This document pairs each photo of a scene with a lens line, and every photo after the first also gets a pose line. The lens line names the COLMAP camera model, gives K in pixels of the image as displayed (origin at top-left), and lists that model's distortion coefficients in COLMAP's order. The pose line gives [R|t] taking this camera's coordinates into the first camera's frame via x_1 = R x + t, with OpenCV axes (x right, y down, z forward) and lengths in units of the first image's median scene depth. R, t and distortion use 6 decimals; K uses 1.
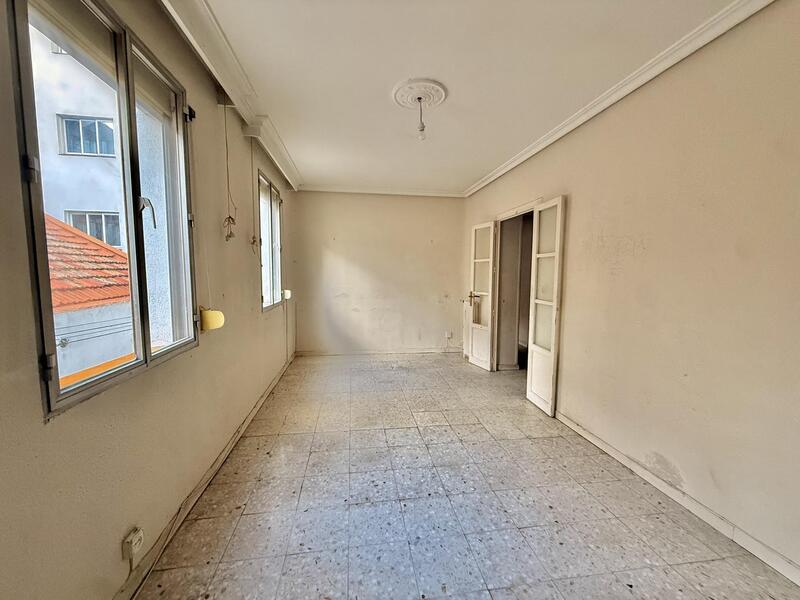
lens RADIAL K [[317.1, 0, 396.9], [0, 317.1, 298.0], [0, 0, 1]] dist [-0.002633, 0.000640]
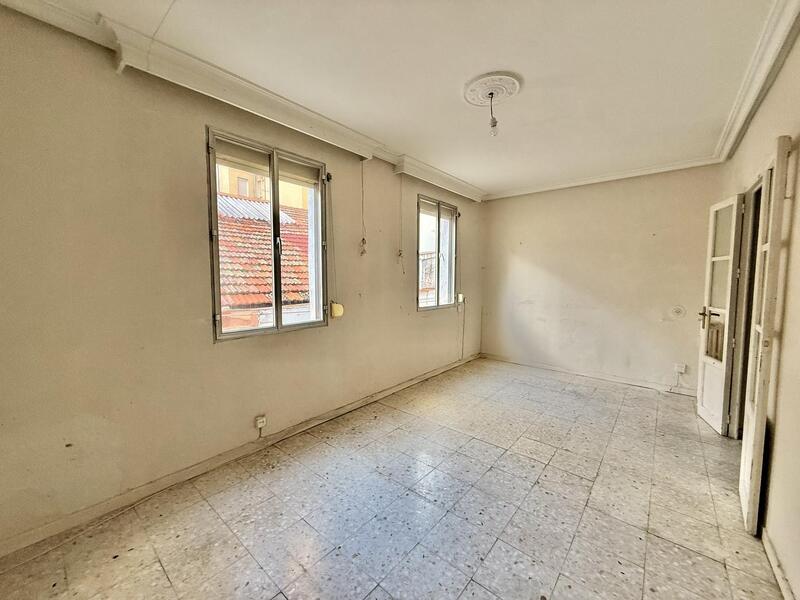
lens RADIAL K [[317.1, 0, 397.2], [0, 317.1, 298.3], [0, 0, 1]] dist [-0.002633, 0.000640]
pose [[0.661242, 0.045573, -0.748787, 0.487750], [-0.057234, 0.998308, 0.010217, -0.012336], [0.747986, 0.036100, 0.662732, 0.148755]]
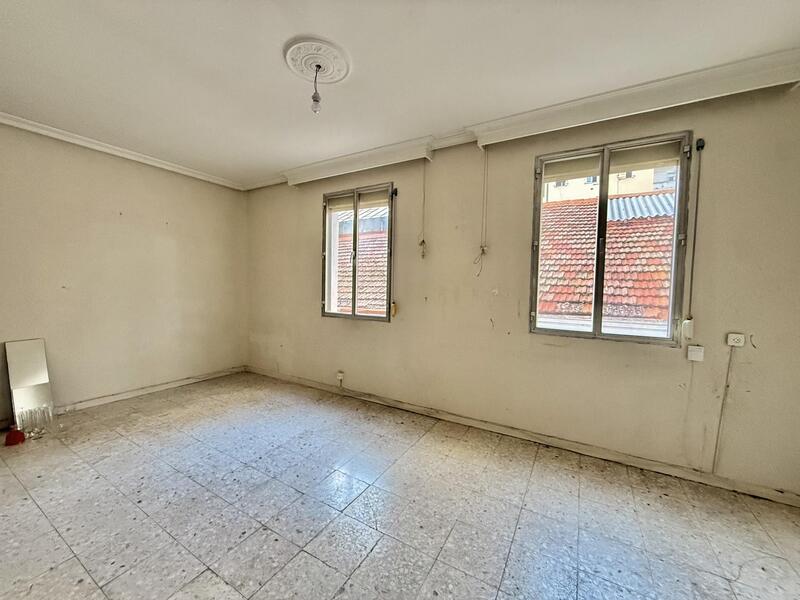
lens RADIAL K [[317.1, 0, 397.8], [0, 317.1, 299.2], [0, 0, 1]] dist [-0.002633, 0.000640]
pose [[-0.619778, 0.019595, -0.784532, 0.474229], [-0.086070, 0.991960, 0.092771, -0.094674], [0.780043, 0.125022, -0.613109, 1.371033]]
